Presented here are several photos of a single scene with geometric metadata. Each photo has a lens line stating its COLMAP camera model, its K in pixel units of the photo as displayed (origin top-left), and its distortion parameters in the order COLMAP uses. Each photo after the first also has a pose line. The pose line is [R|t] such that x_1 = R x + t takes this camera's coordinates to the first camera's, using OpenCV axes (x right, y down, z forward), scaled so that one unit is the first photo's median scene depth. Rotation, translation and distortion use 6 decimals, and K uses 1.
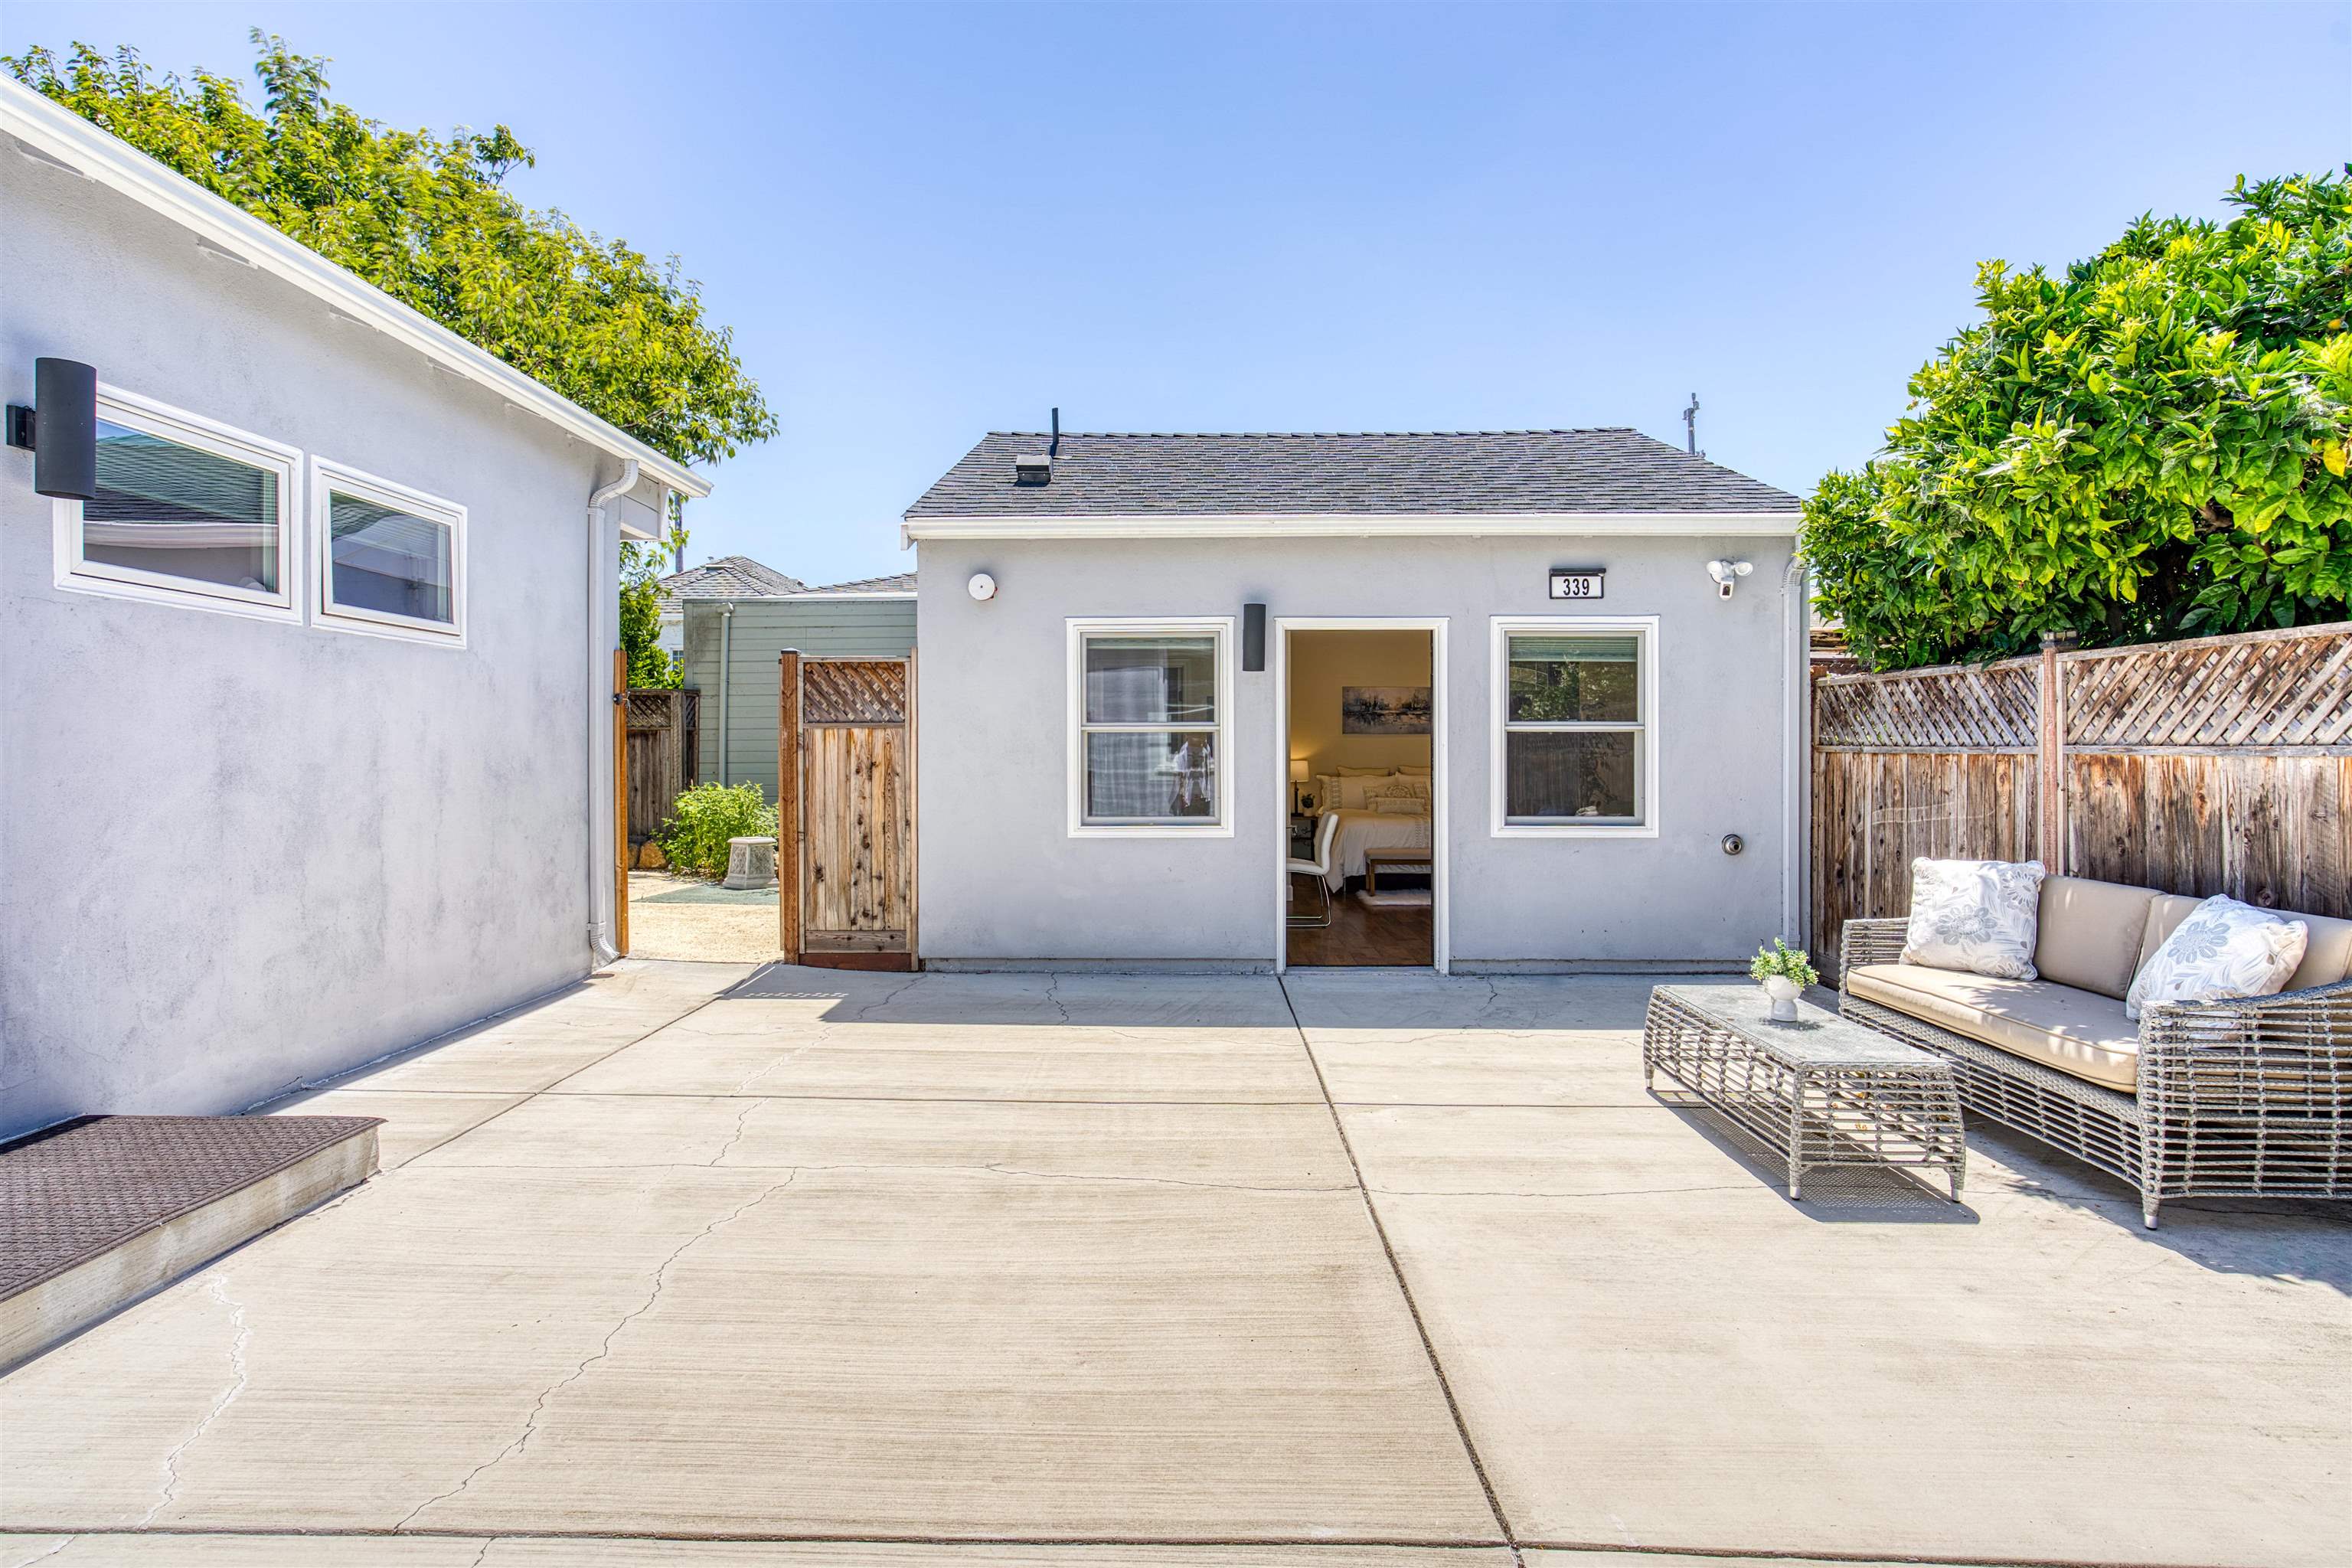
lens RADIAL K [[1245.0, 0, 1170.1], [0, 1245.0, 758.4], [0, 0, 1]] dist [0.000645, -0.000250]
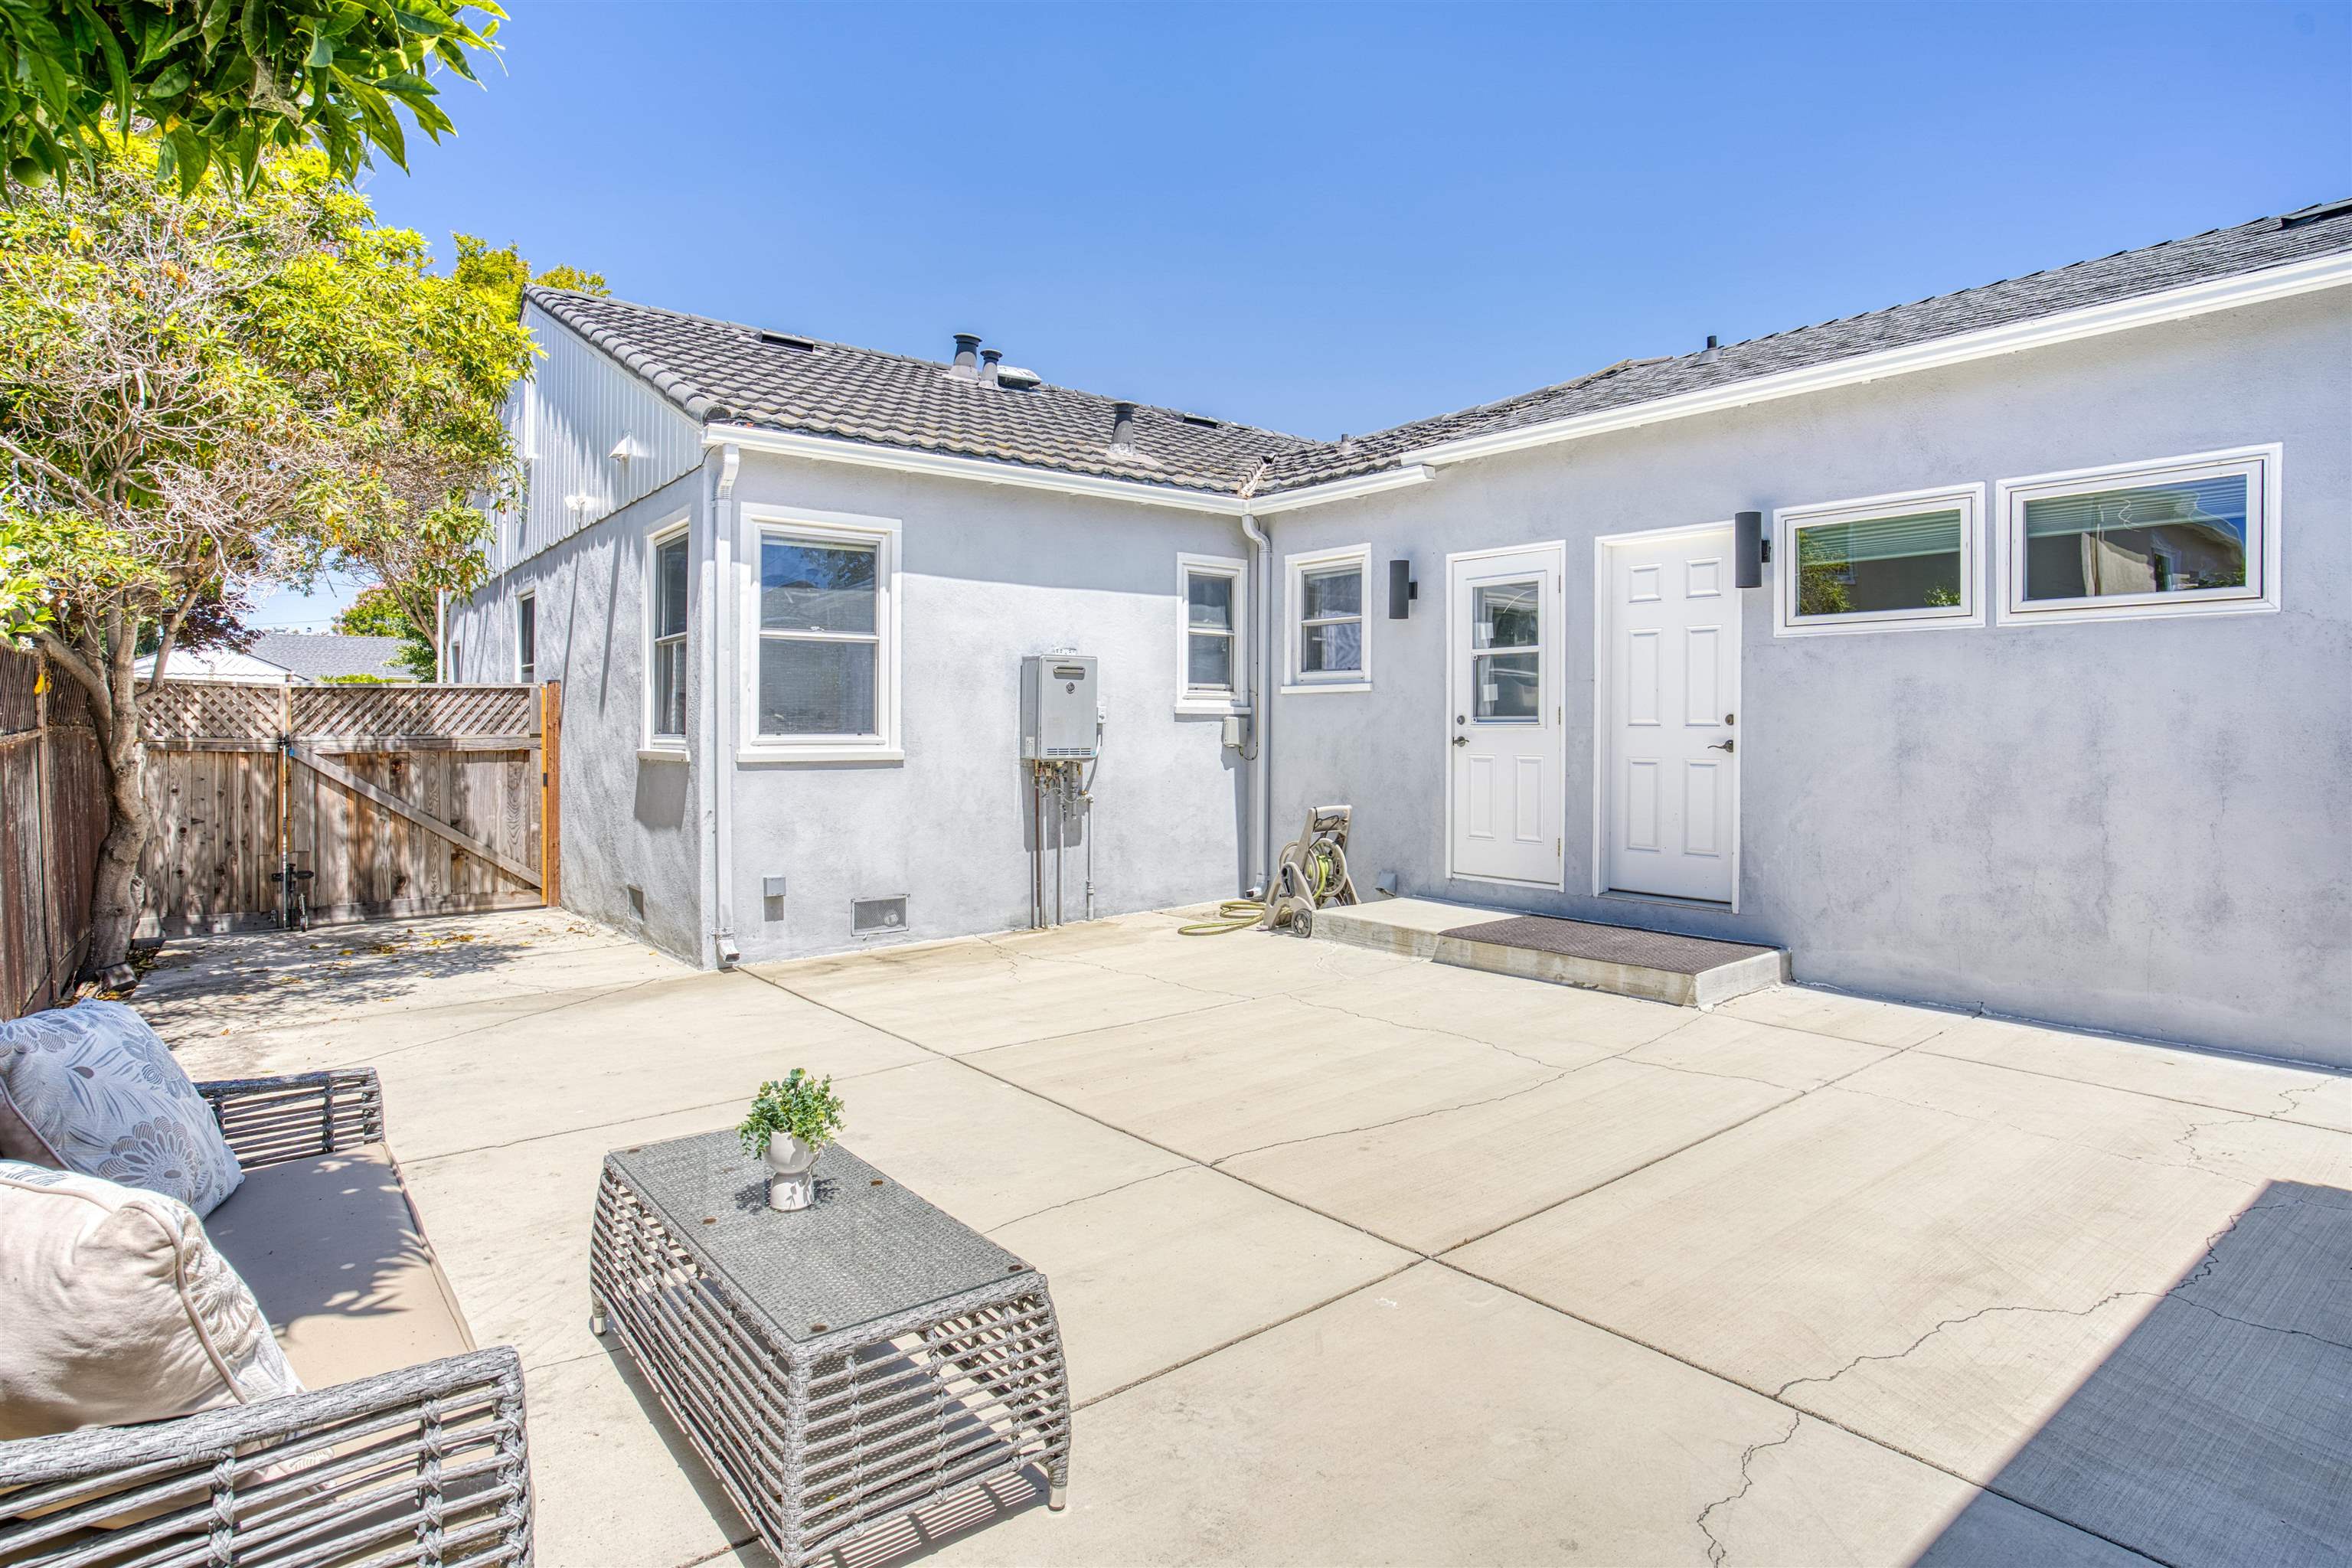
lens RADIAL K [[1245.0, 0, 1152.7], [0, 1245.0, 733.8], [0, 0, 1]] dist [0.000645, -0.000250]
pose [[-0.786064, 0.001352, -0.618143, 0.674361], [-0.004460, 0.999959, 0.007859, -0.009686], [0.618129, 0.008935, -0.786026, 1.445012]]
